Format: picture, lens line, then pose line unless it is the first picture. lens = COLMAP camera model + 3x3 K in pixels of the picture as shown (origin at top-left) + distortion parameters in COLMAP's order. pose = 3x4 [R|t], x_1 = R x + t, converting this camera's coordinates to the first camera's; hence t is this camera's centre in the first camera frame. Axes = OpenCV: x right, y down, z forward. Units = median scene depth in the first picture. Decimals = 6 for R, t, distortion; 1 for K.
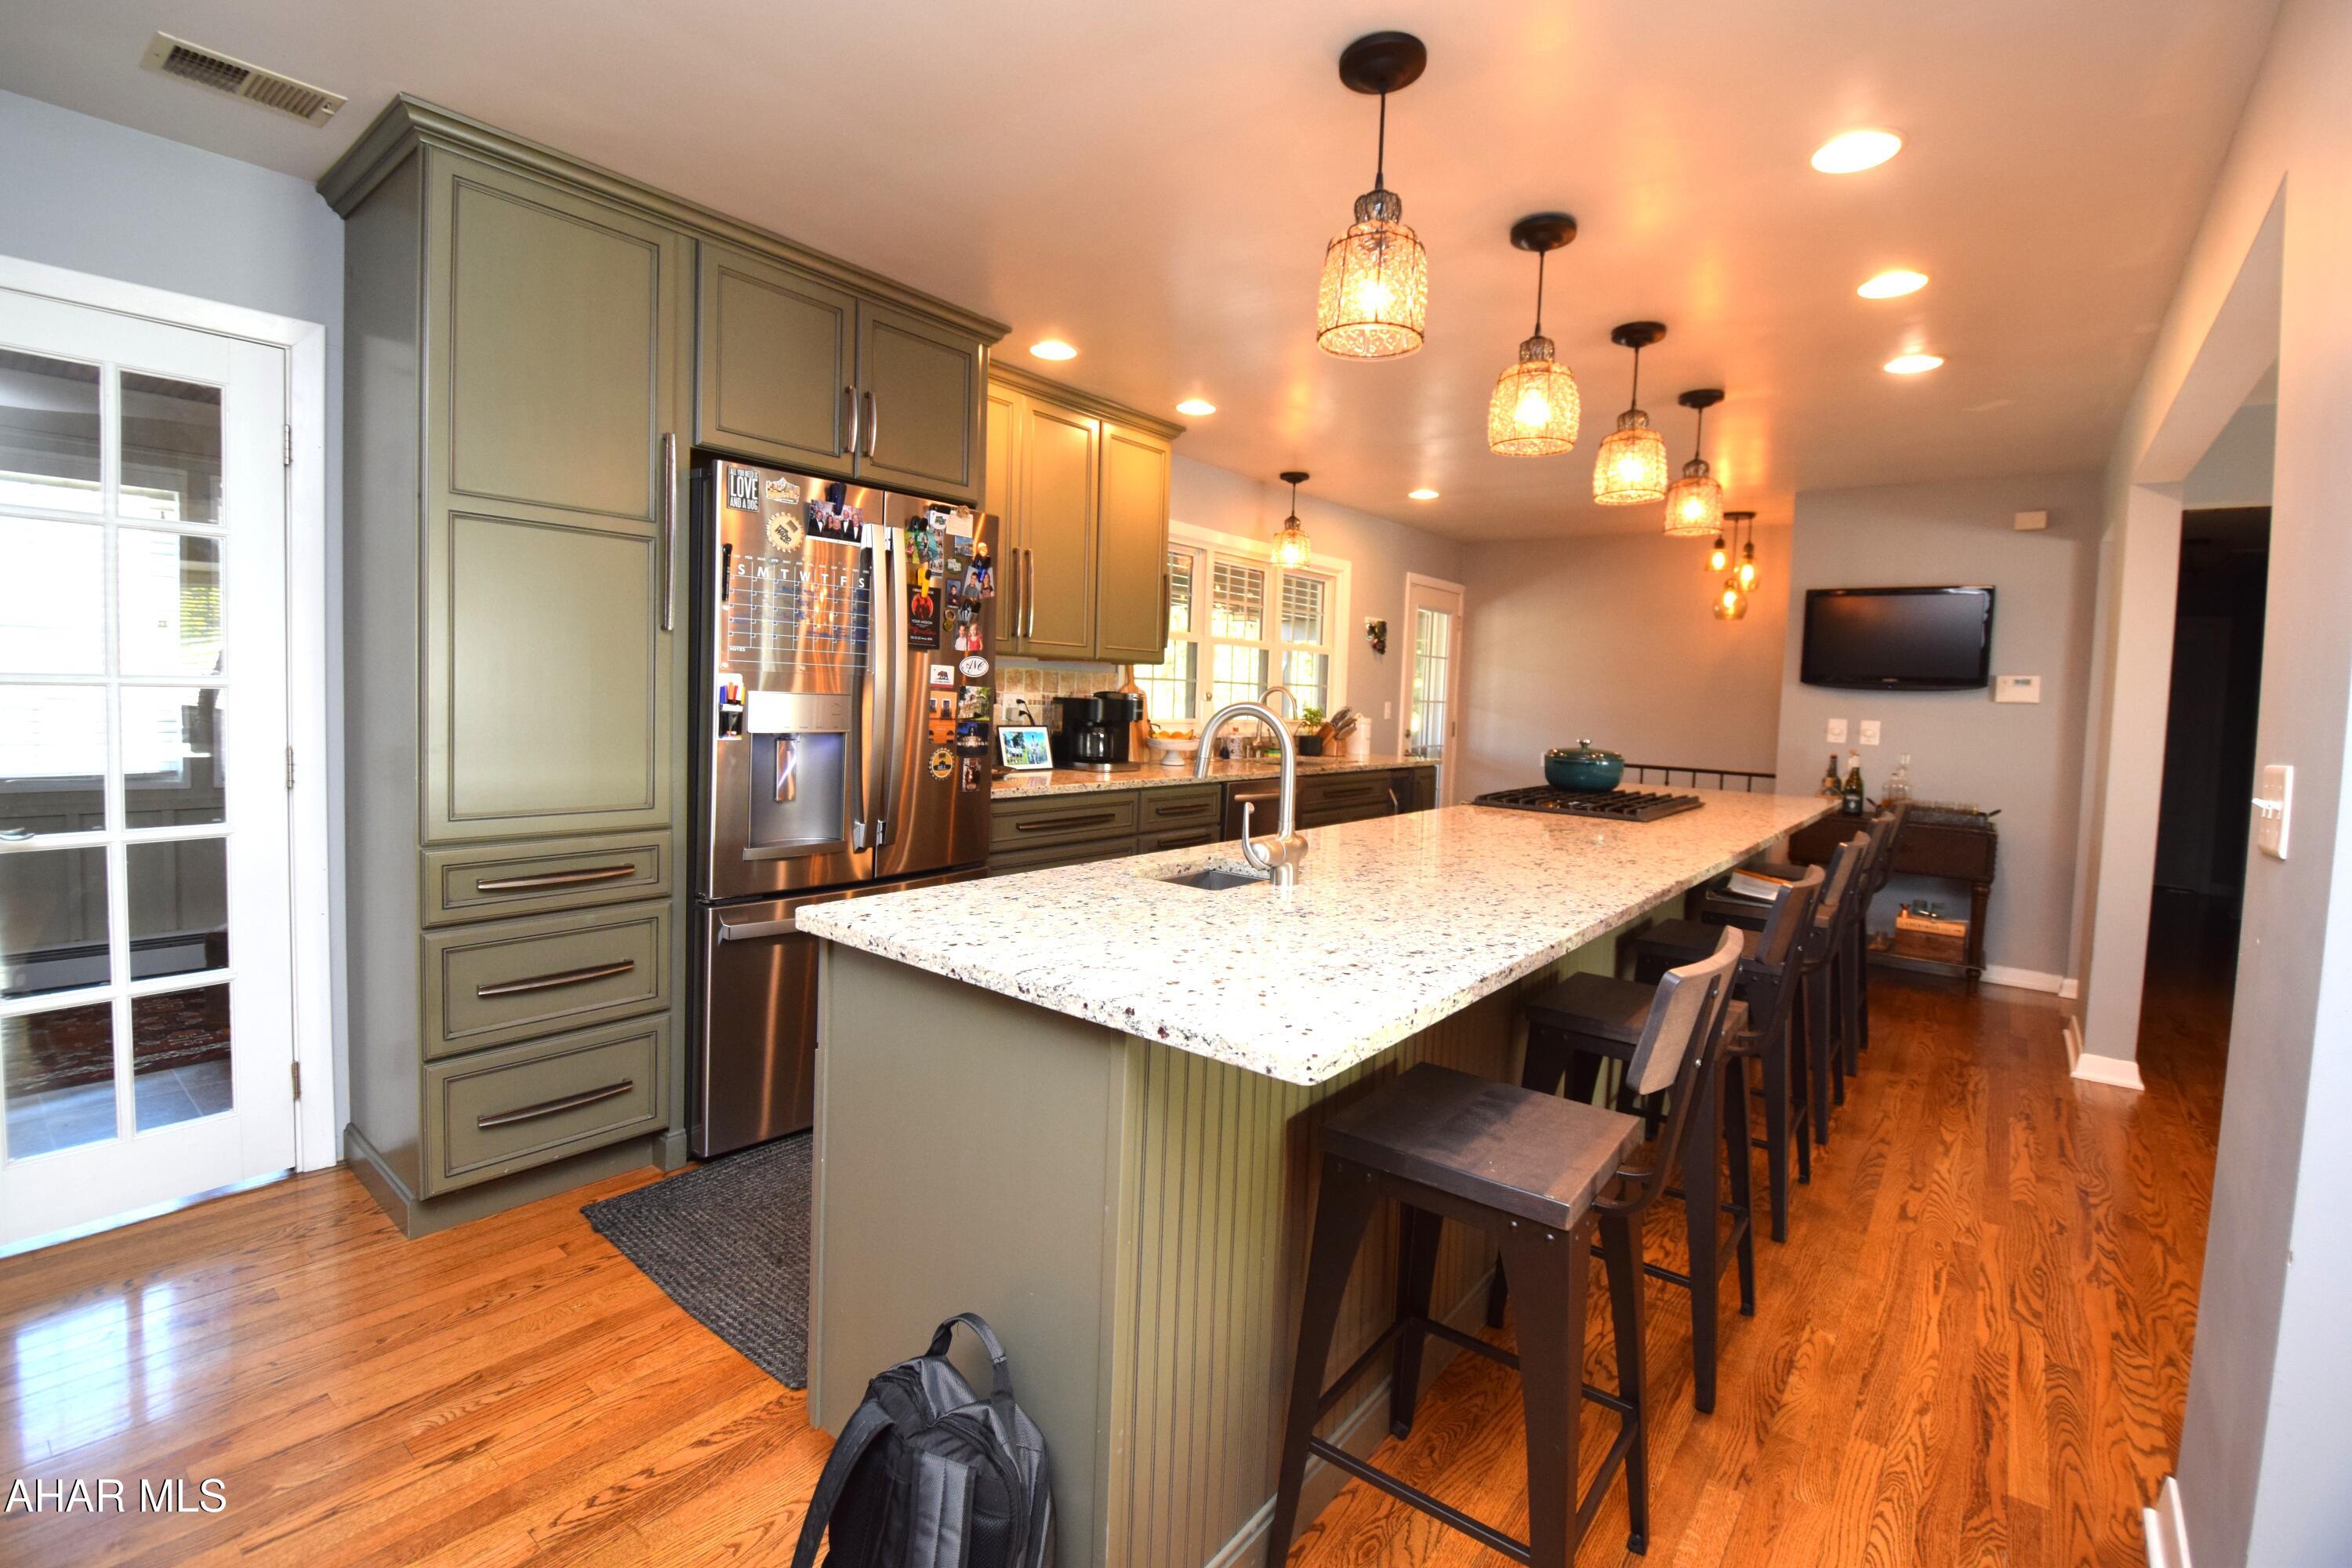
lens RADIAL K [[1044.2, 0, 1168.0], [0, 1044.2, 761.8], [0, 0, 1]] dist [-0.004124, -0.000335]
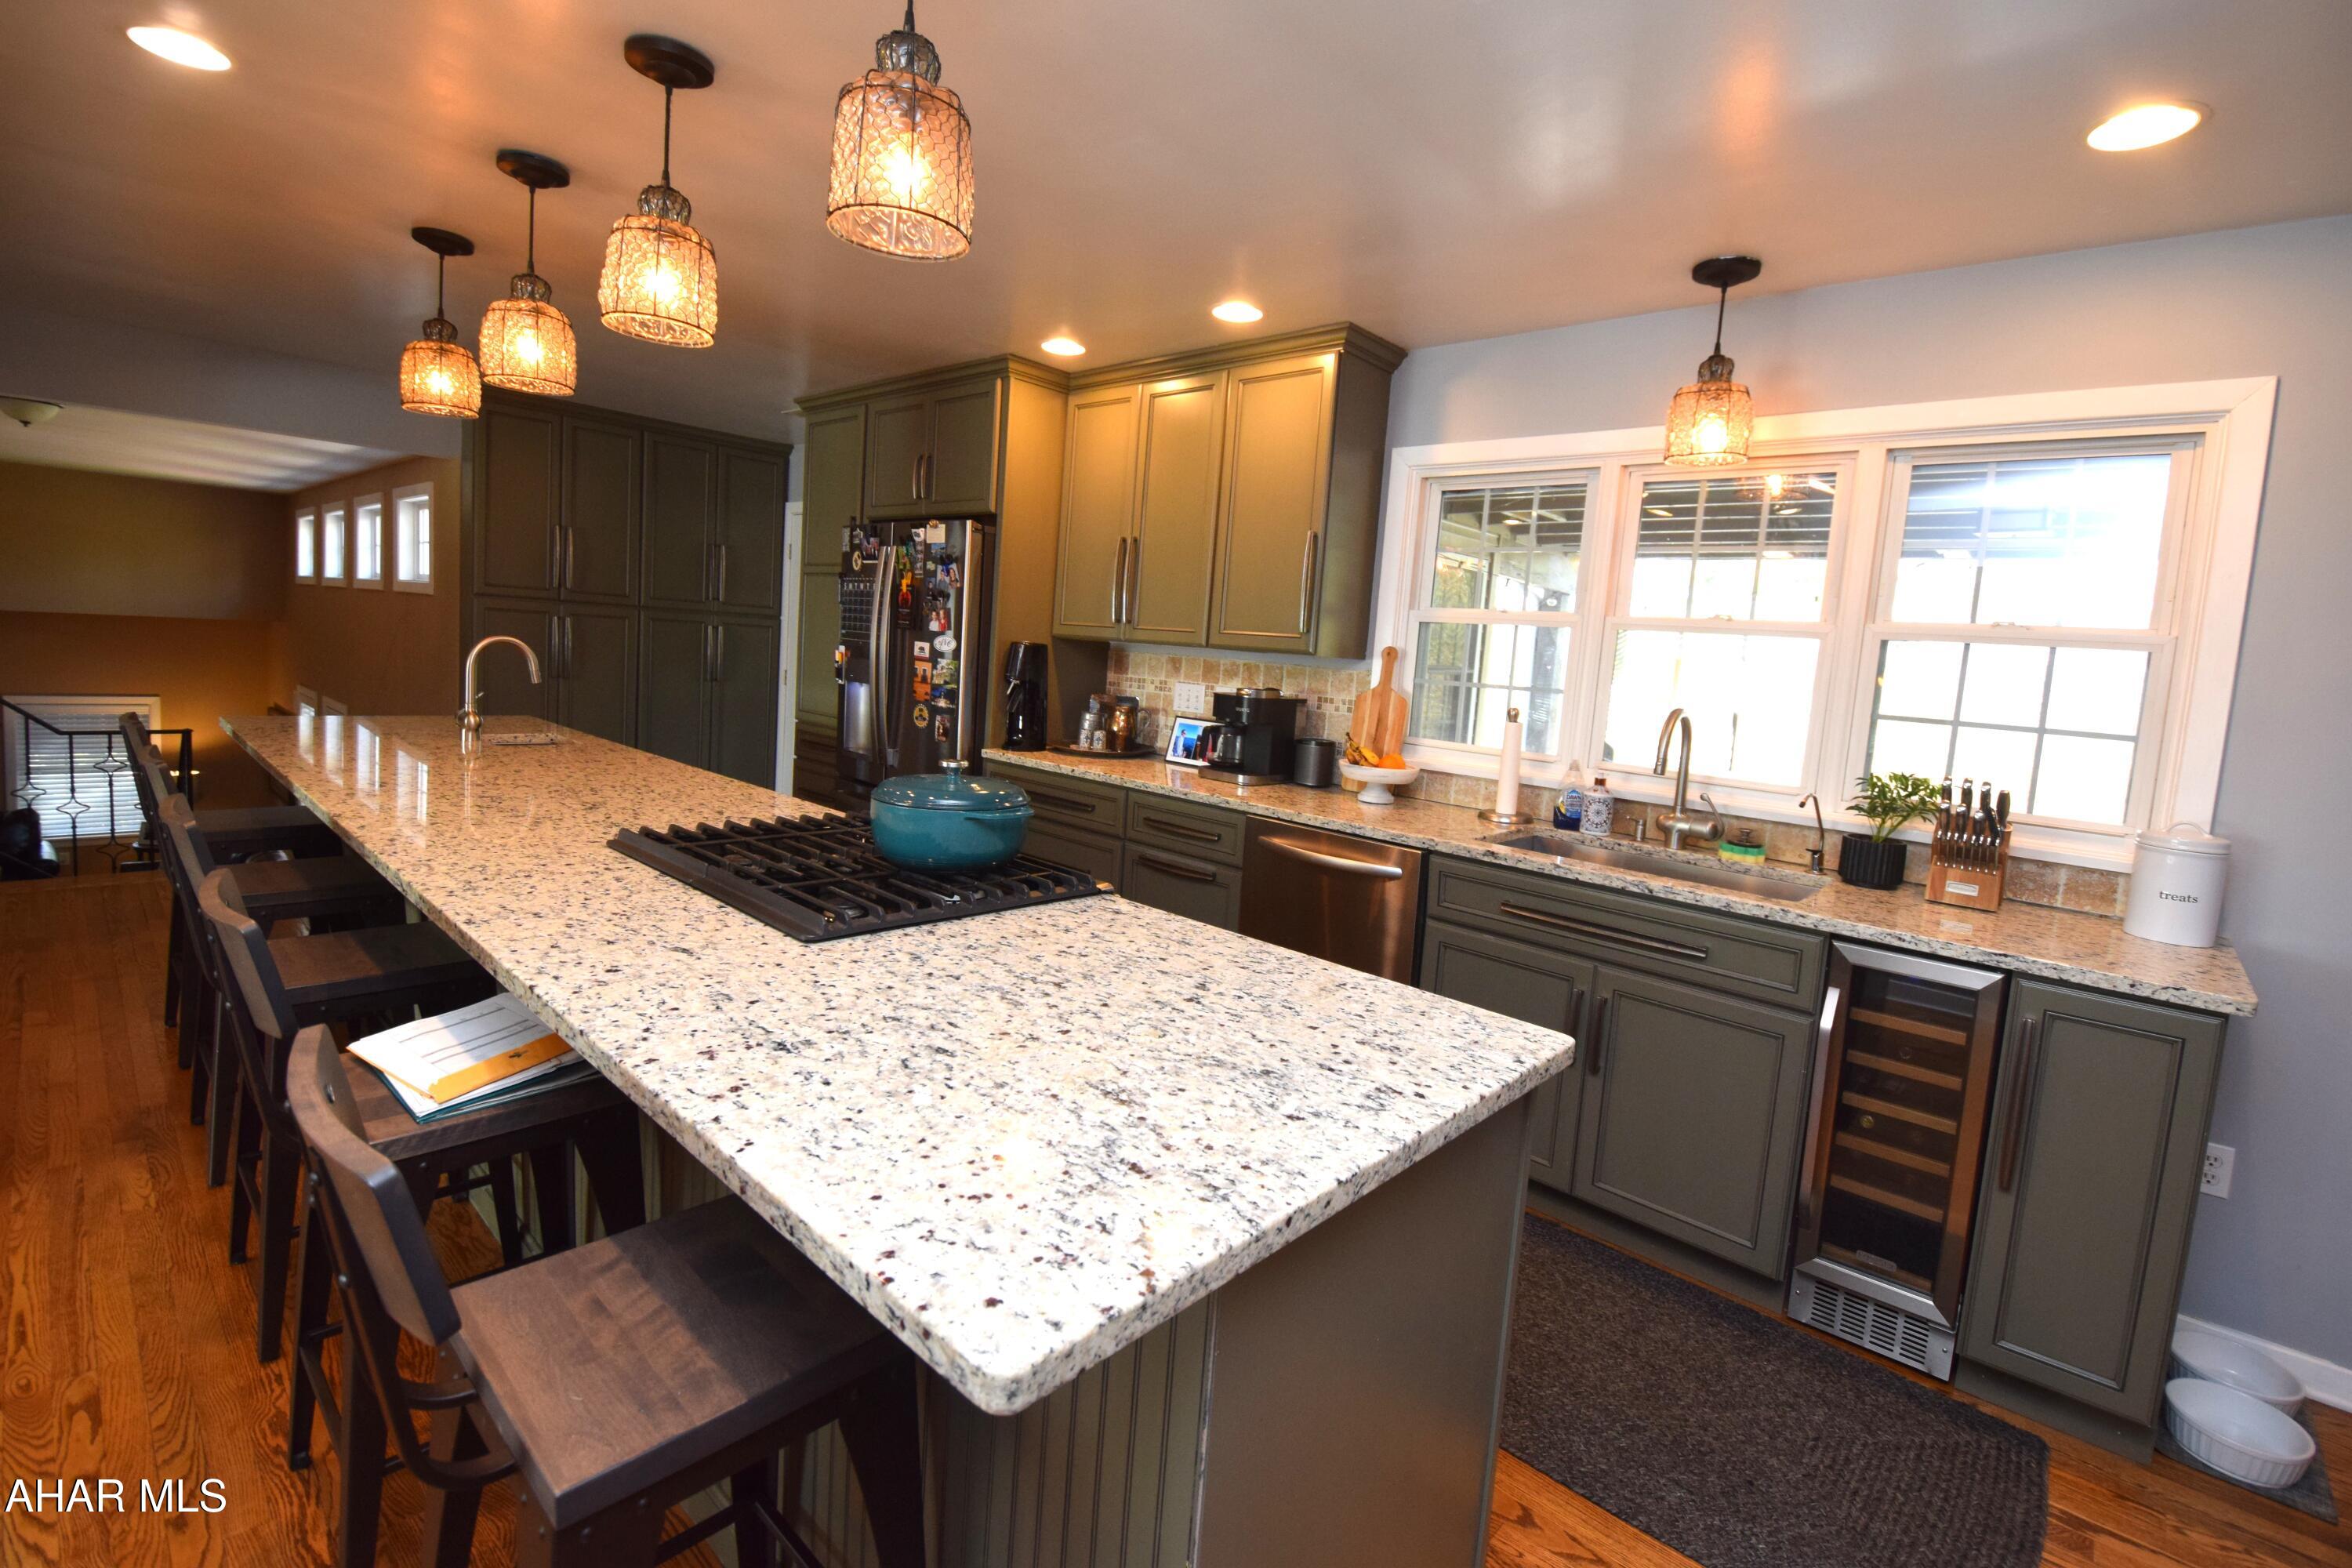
lens RADIAL K [[1044.2, 0, 1169.9], [0, 1044.2, 772.5], [0, 0, 1]] dist [-0.004124, -0.000335]
pose [[-0.070311, 0.067919, -0.995210, 1.075089], [-0.148182, 0.985899, 0.077753, -0.076756], [0.986458, 0.152939, -0.059255, 1.383827]]
